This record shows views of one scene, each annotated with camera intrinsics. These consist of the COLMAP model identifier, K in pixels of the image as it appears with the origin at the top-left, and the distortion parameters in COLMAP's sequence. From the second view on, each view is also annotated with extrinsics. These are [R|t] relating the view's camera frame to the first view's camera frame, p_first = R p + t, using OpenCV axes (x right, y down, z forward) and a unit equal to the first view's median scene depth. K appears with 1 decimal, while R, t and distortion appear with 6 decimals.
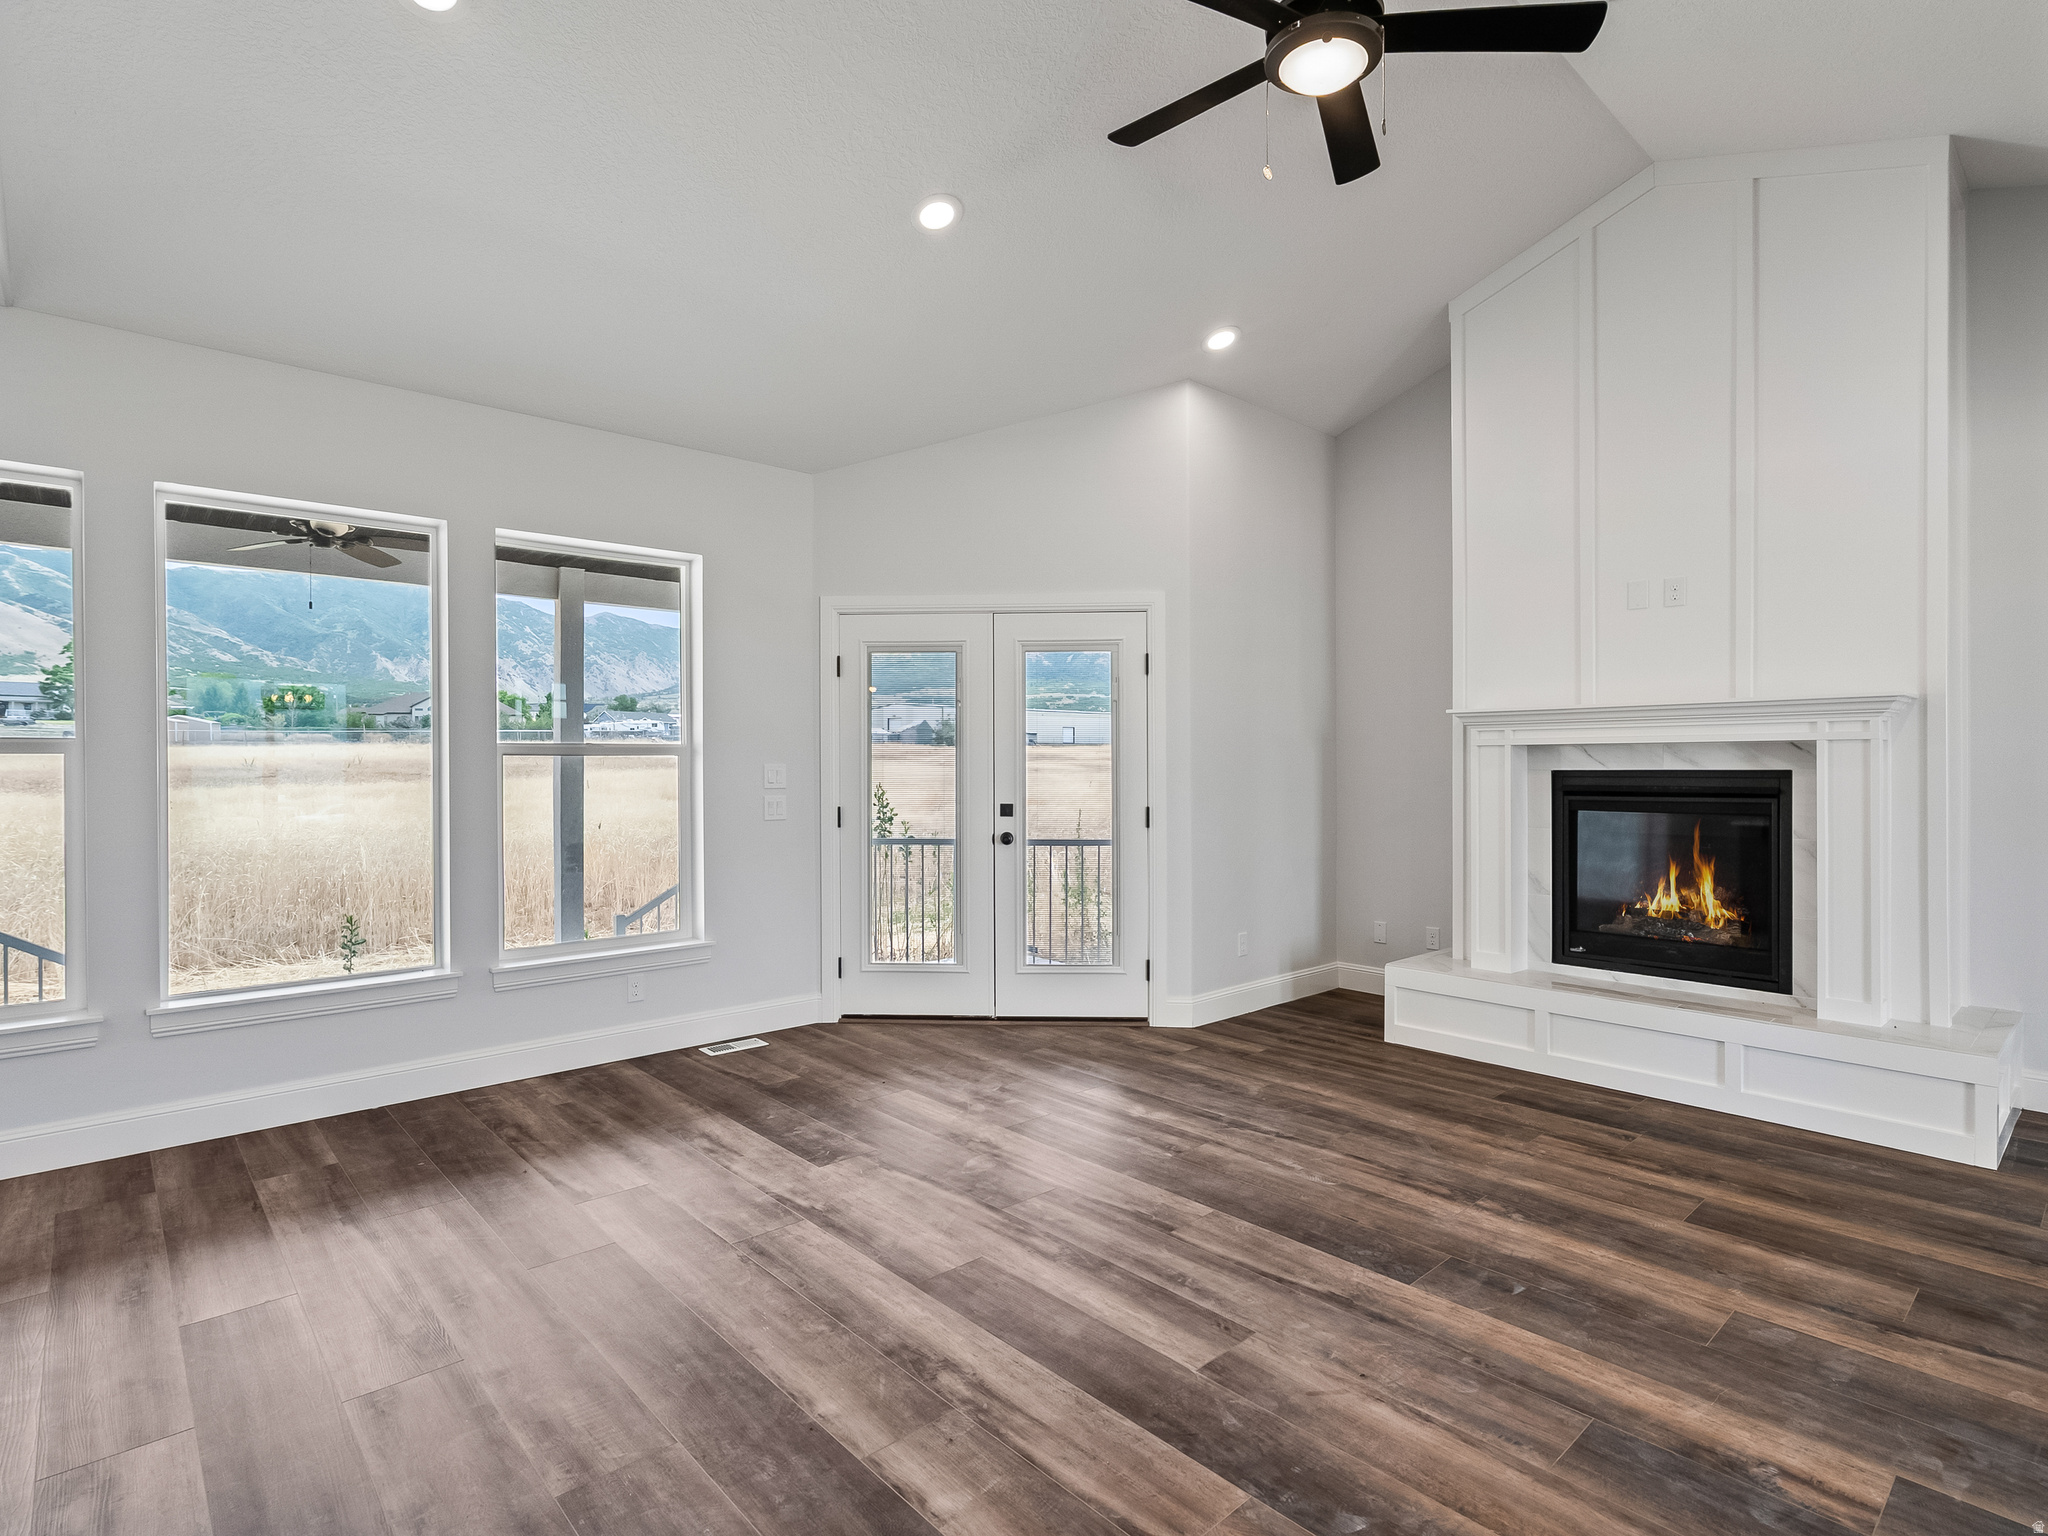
lens RADIAL K [[1044.1, 0, 1024.0], [0, 1044.1, 768.0], [0, 0, 1]] dist [-0.007388, 0.002603]
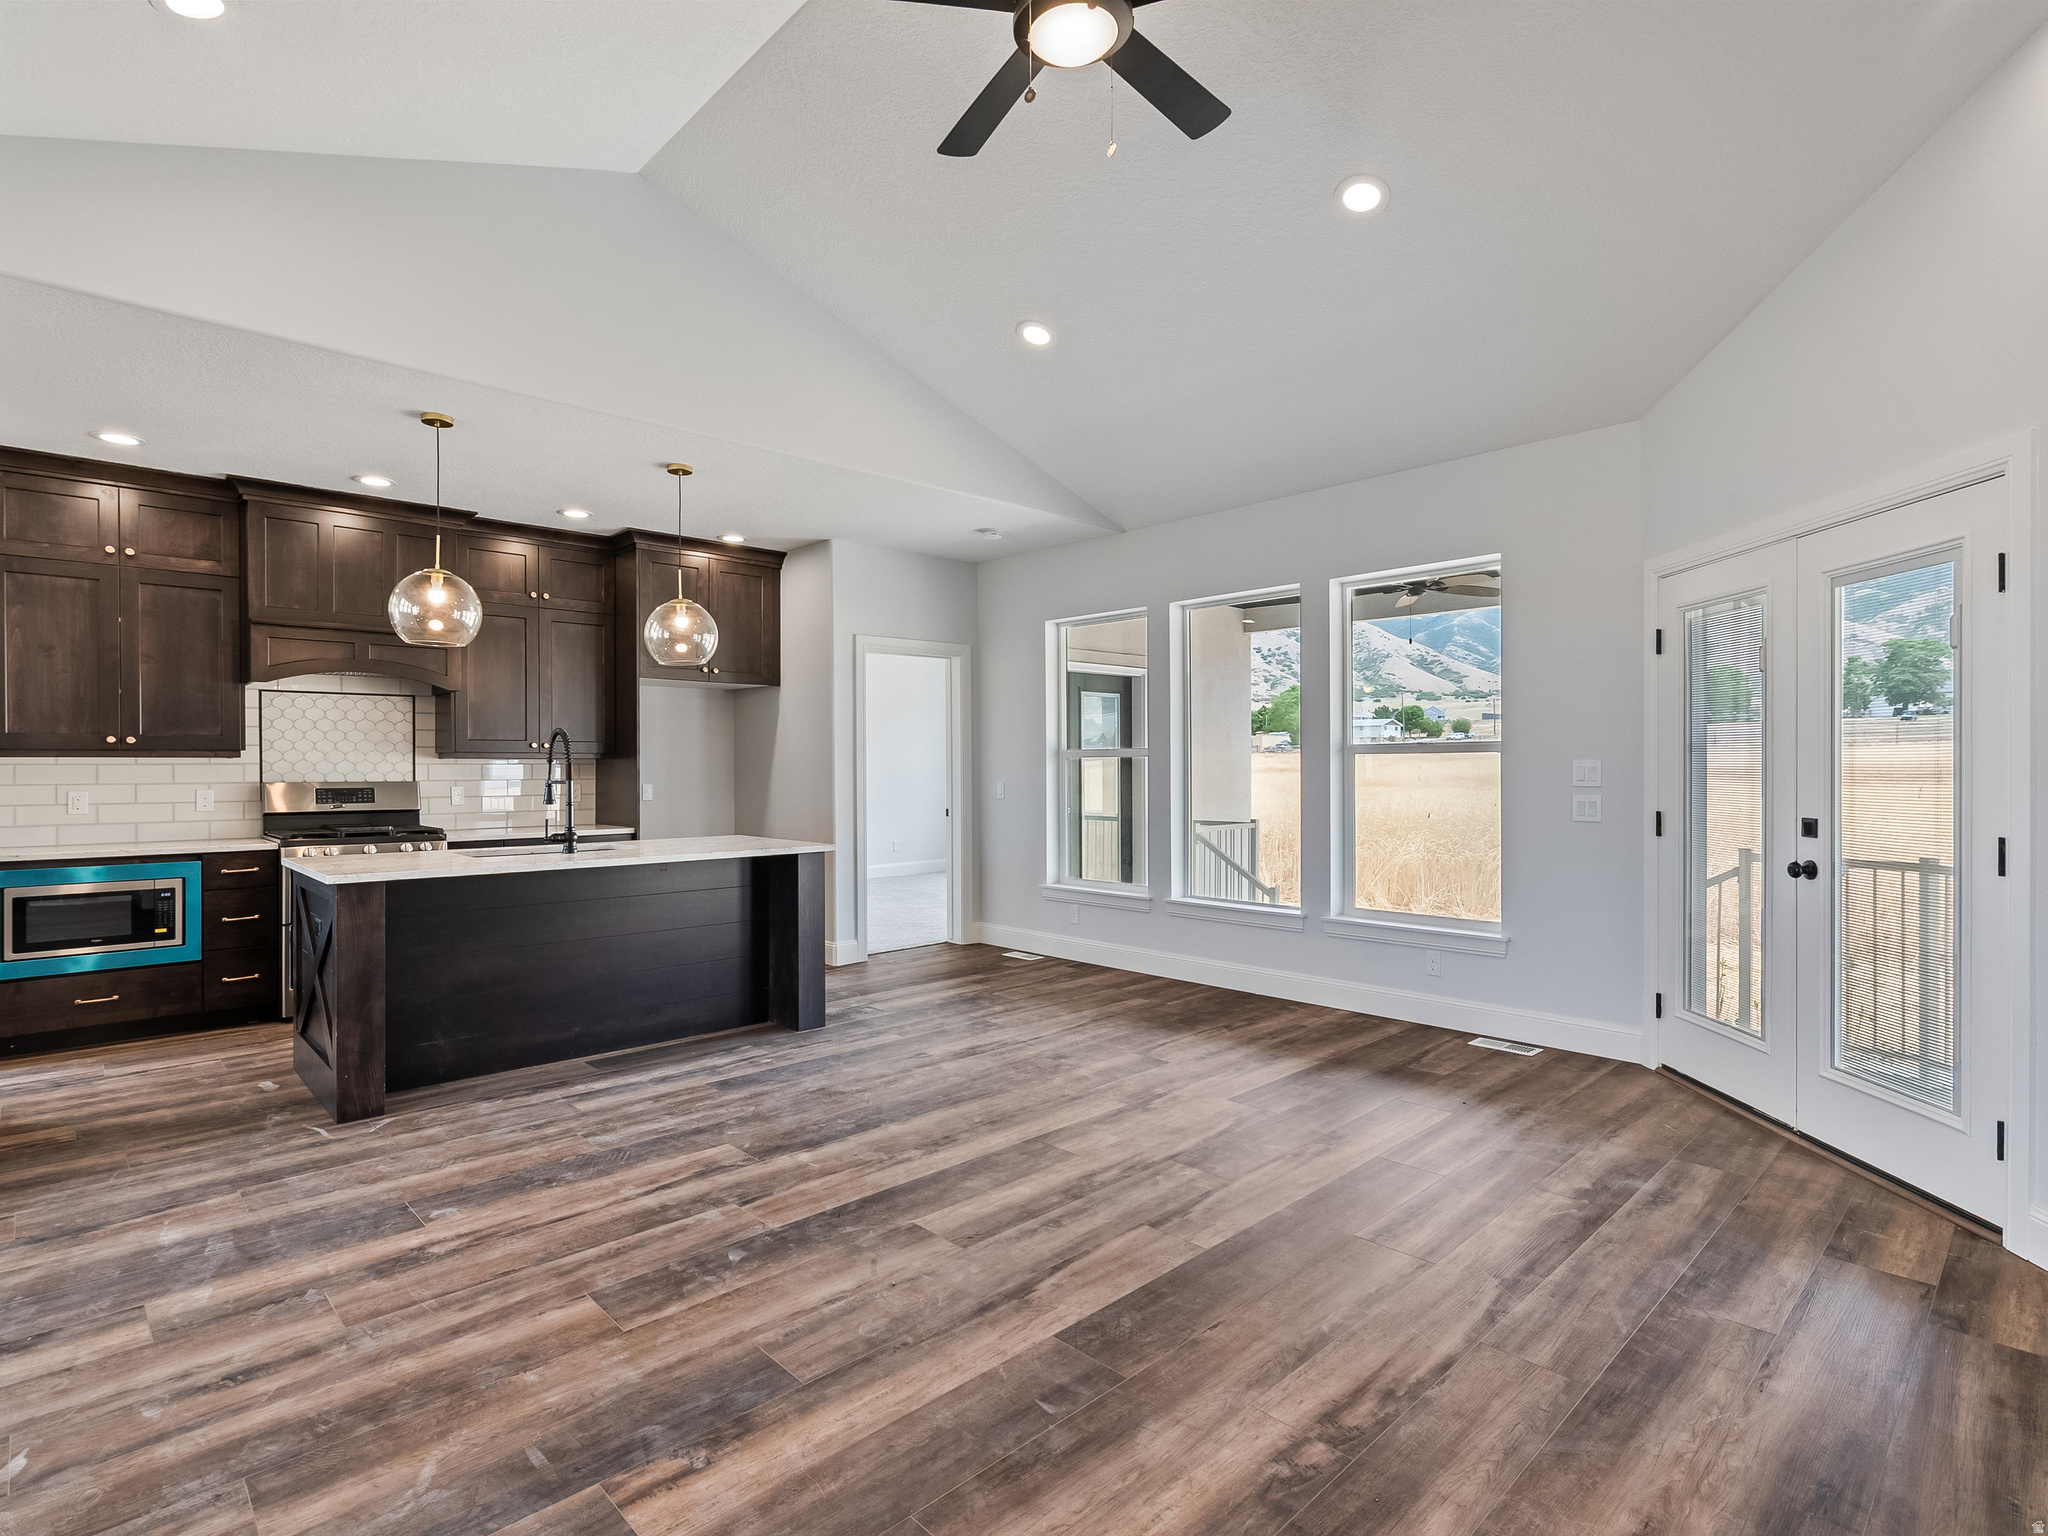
lens RADIAL K [[1031.1, 0, 1006.2], [0, 1031.1, 766.9], [0, 0, 1]] dist [-0.004889, 0.001031]
pose [[0.013870, 0.004876, -0.999892, 1.216901], [0.002181, 0.999986, 0.004907, -0.006038], [0.999901, -0.002249, 0.013859, 0.909275]]
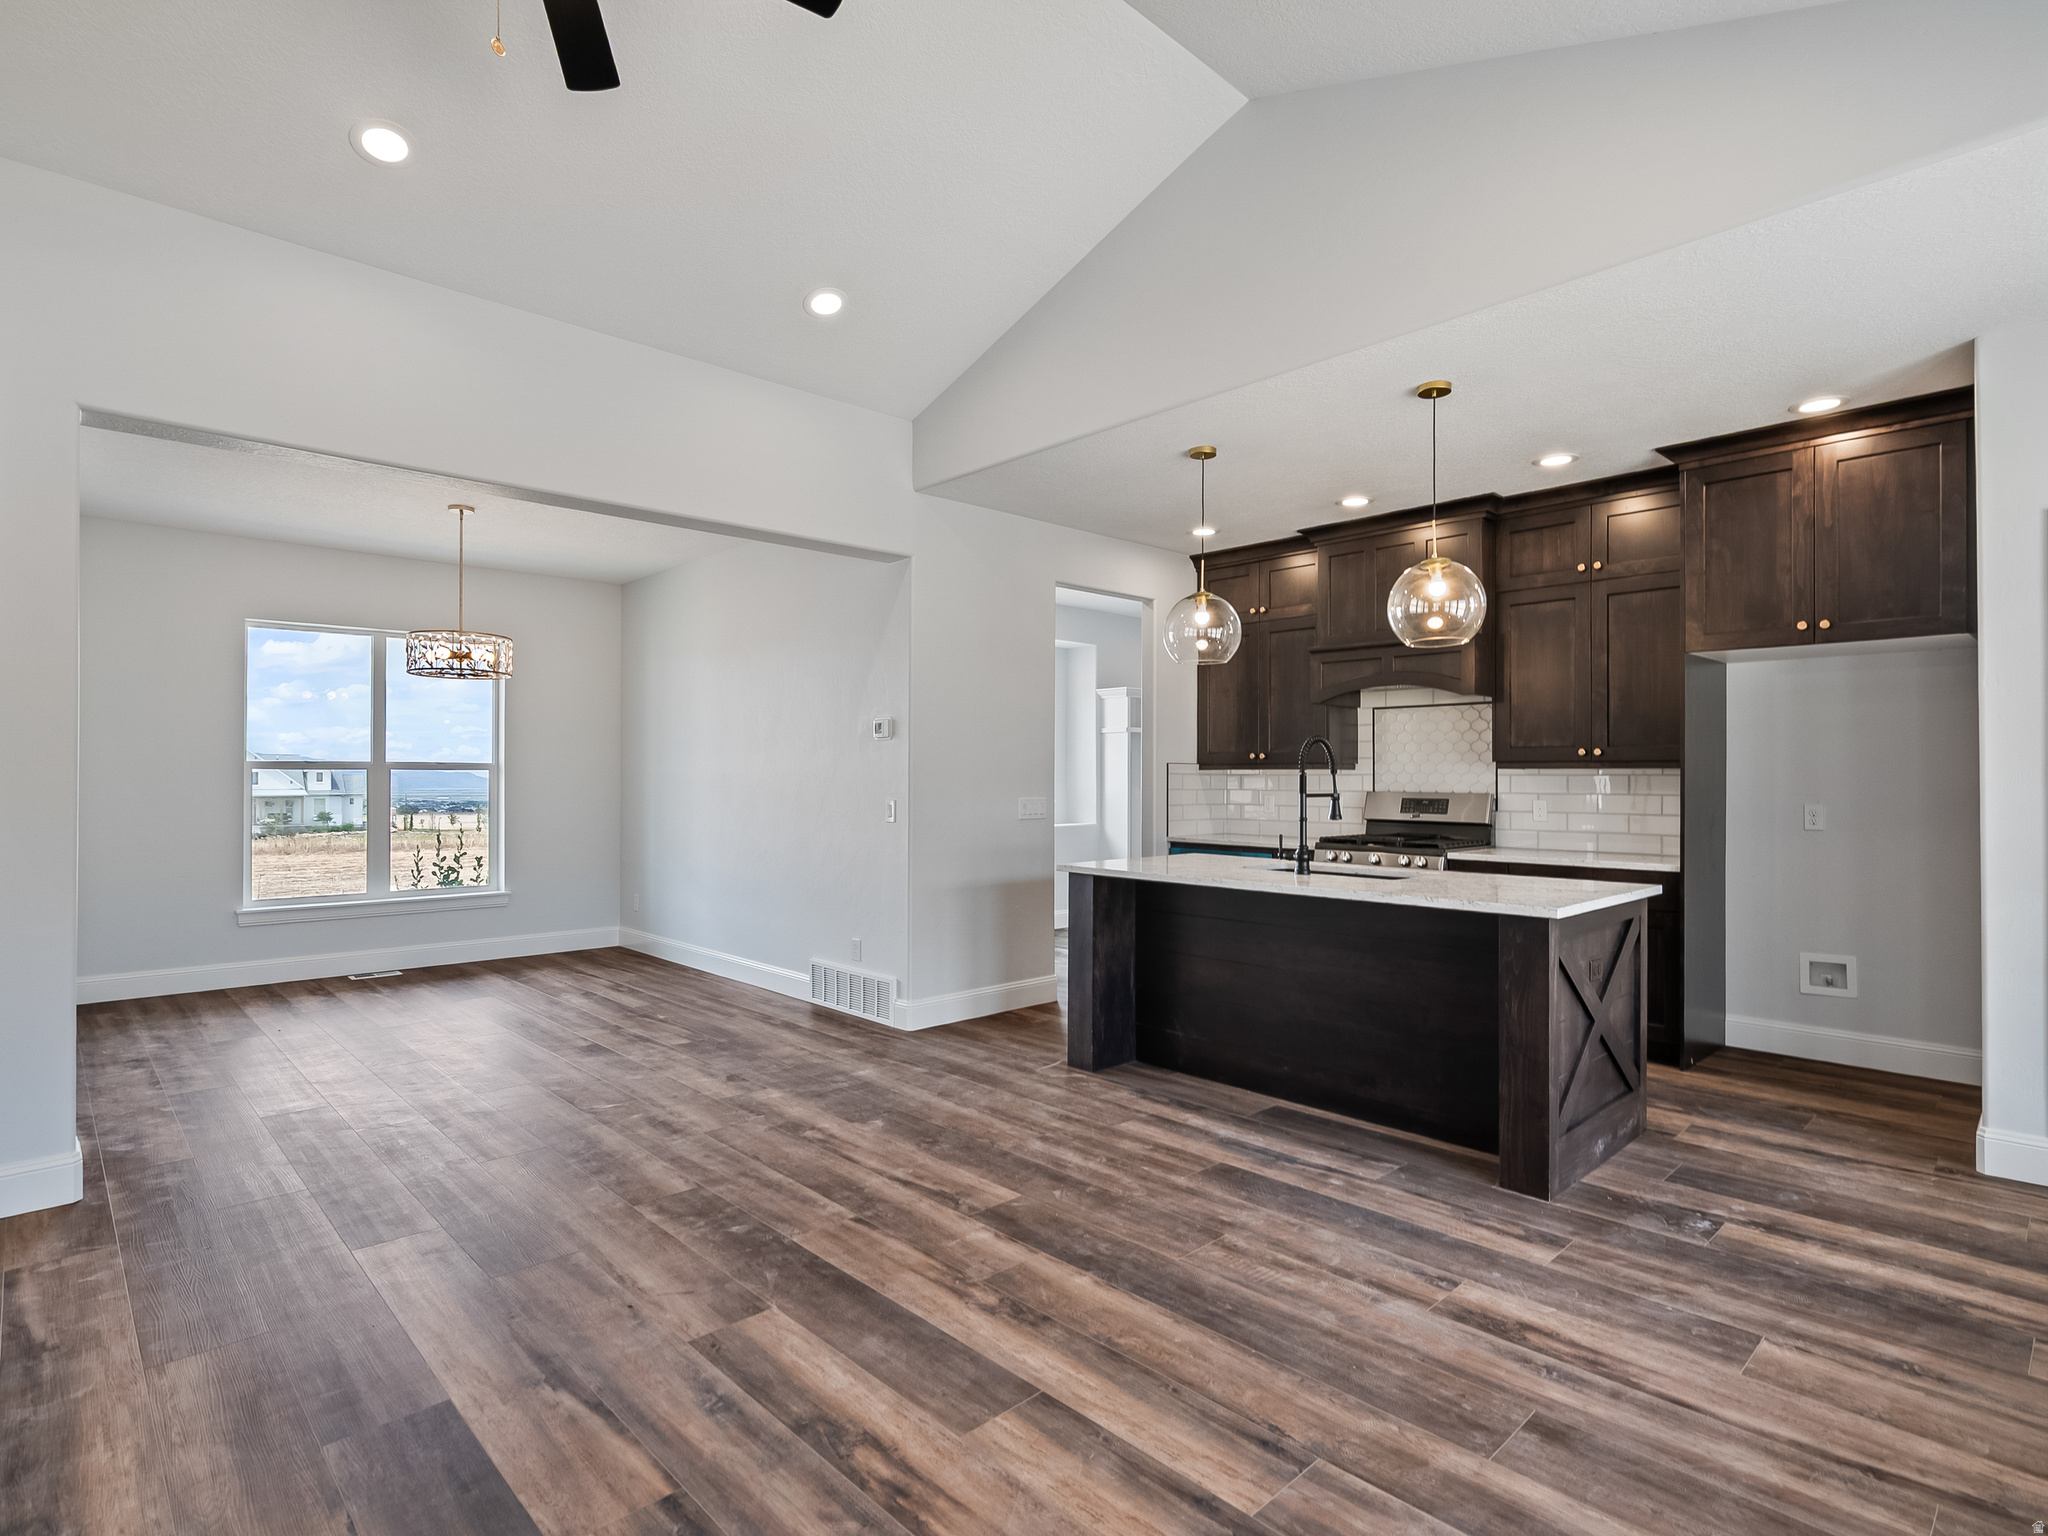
lens RADIAL K [[1044.1, 0, 1024.0], [0, 1044.1, 768.0], [0, 0, 1]] dist [-0.007388, 0.002603]
pose [[-0.999661, 0.001918, -0.025974, -0.067342], [0.002138, 0.999962, -0.008426, -0.002285], [0.025957, -0.008478, -0.999627, 1.775477]]
